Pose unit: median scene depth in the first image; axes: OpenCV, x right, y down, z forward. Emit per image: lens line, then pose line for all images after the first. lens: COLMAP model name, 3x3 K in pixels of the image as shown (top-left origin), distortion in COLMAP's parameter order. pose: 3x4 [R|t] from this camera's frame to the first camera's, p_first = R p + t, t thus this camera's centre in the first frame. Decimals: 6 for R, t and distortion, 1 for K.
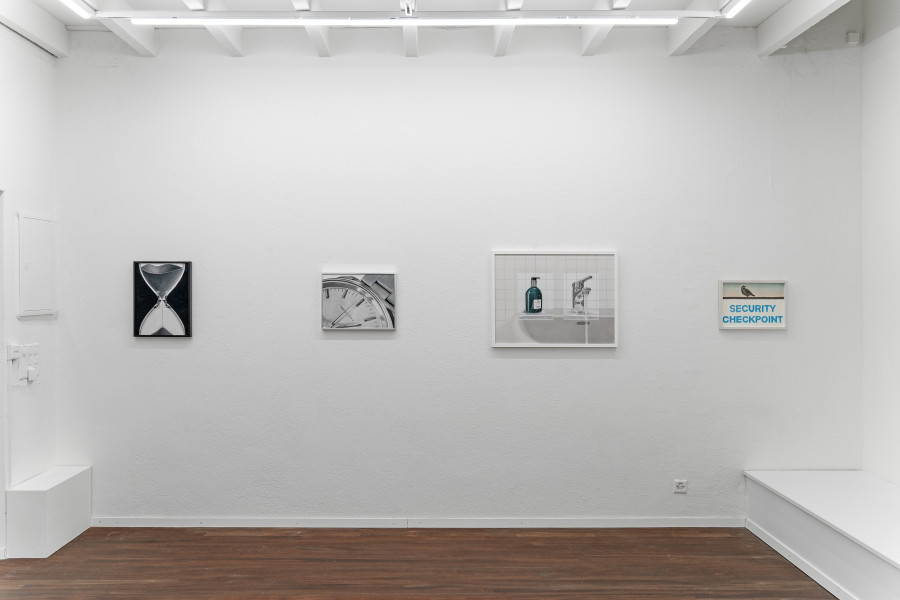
lens RADIAL K [[671.8, 0, 467.9], [0, 671.8, 326.5], [0, 0, 1]] dist [-0.000552, -0.001424]
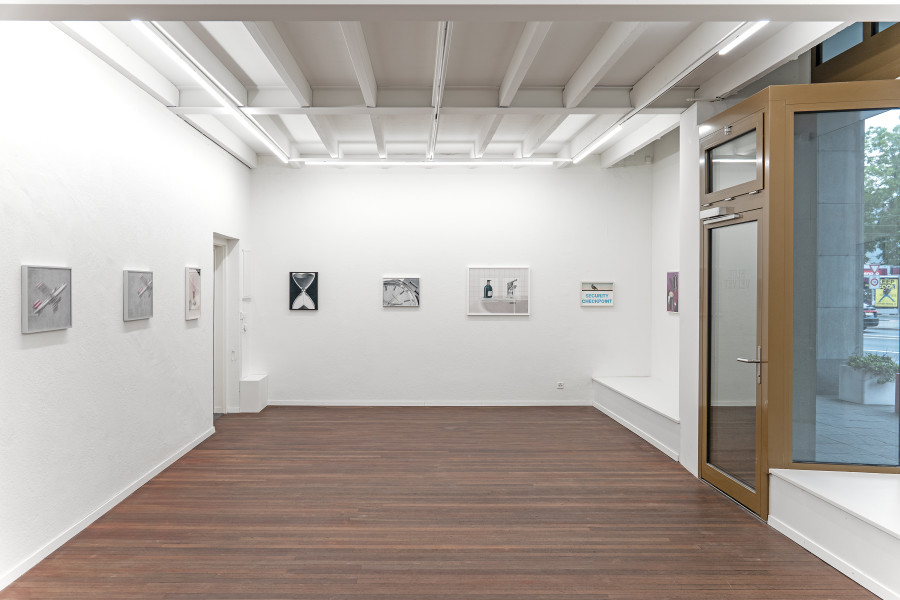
lens RADIAL K [[671.8, 0, 454.7], [0, 671.8, 296.1], [0, 0, 1]] dist [-0.000552, -0.001424]
pose [[0.996043, 0.001952, -0.088848, 0.175142], [-0.005729, 0.999090, -0.042275, 0.058926], [0.088685, 0.042617, 0.995148, -0.986025]]
